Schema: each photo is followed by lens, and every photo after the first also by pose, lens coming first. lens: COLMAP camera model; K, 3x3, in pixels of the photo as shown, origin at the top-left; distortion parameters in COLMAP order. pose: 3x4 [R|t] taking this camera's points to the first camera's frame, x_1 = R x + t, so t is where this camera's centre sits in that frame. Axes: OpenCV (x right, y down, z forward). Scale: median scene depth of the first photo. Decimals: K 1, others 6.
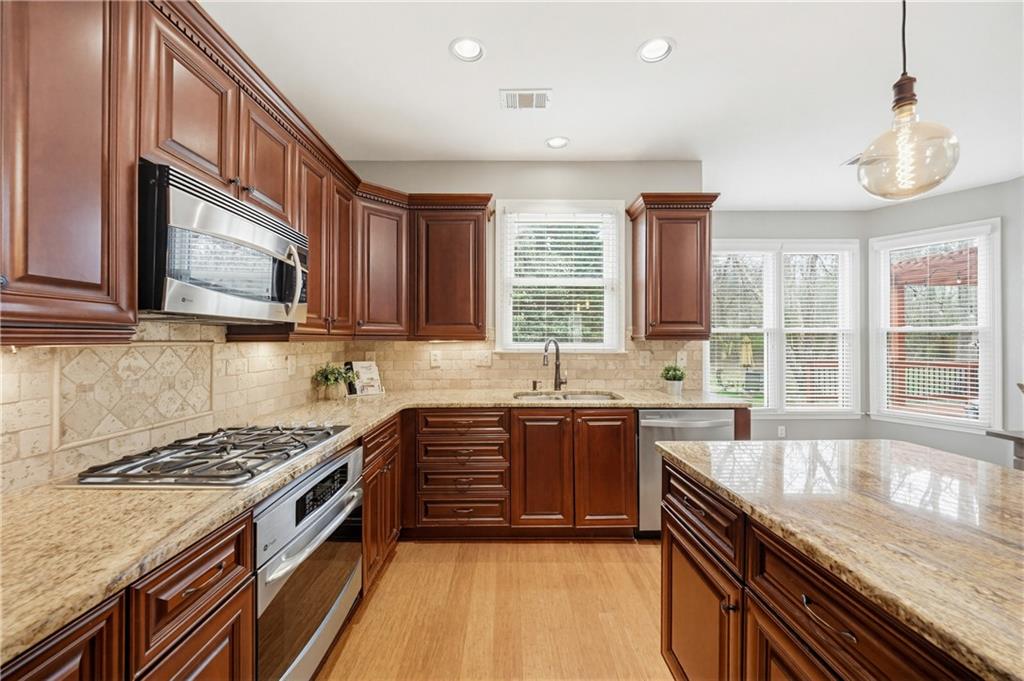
lens RADIAL K [[397.6, 0, 505.5], [0, 397.6, 340.3], [0, 0, 1]] dist [-0.001641, -0.000557]
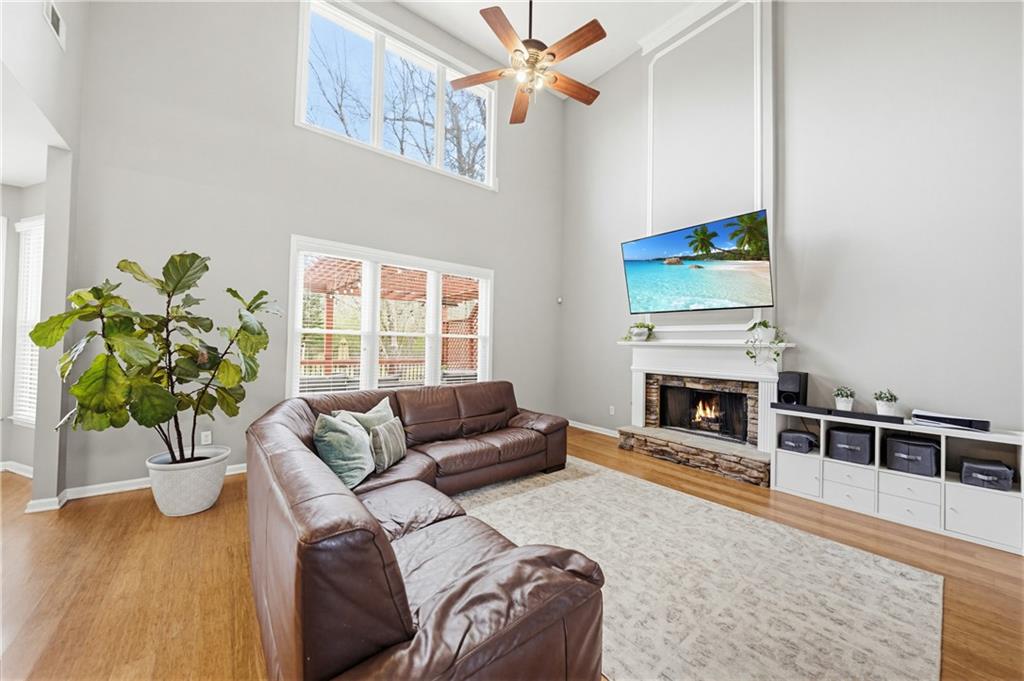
lens RADIAL K [[373.3, 0, 495.7], [0, 373.3, 341.1], [0, 0, 1]] dist [-0.001992, -0.000208]
pose [[0.803563, 0.022016, 0.594812, 1.959508], [-0.019944, 0.999750, -0.010061, 0.003206], [-0.594885, -0.003779, 0.803802, -0.467589]]
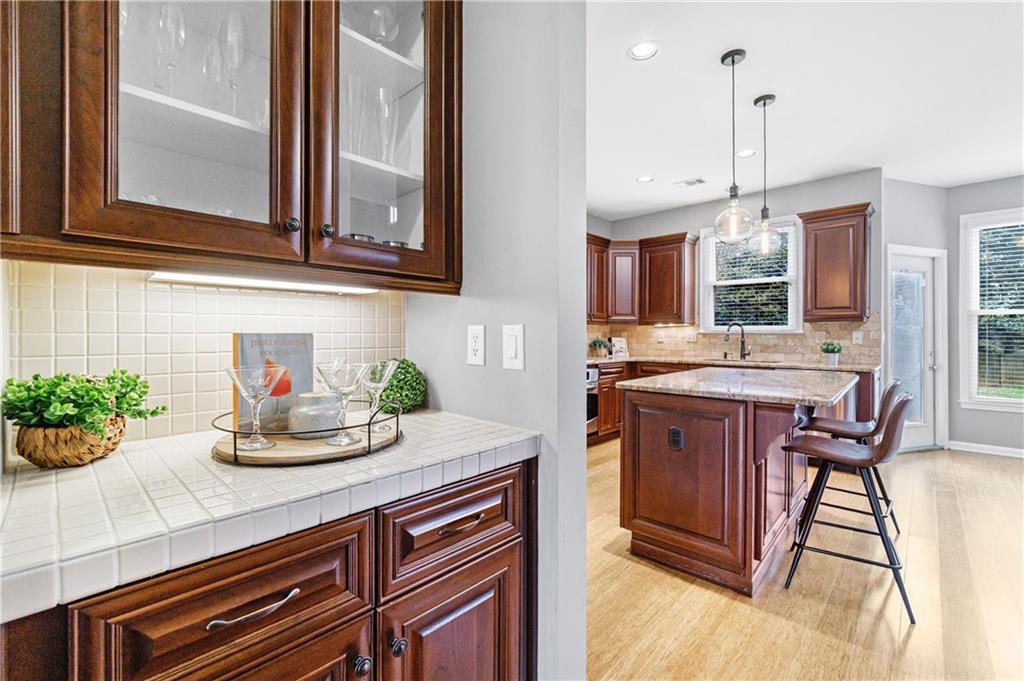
lens RADIAL K [[442.0, 0, 511.3], [0, 442.0, 338.7], [0, 0, 1]] dist [0.002676, -0.000999]
pose [[0.728605, 0.008083, -0.684886, 0.652024], [0.002015, 0.999901, 0.013944, 0.031121], [0.684931, -0.011539, 0.728516, -0.756780]]
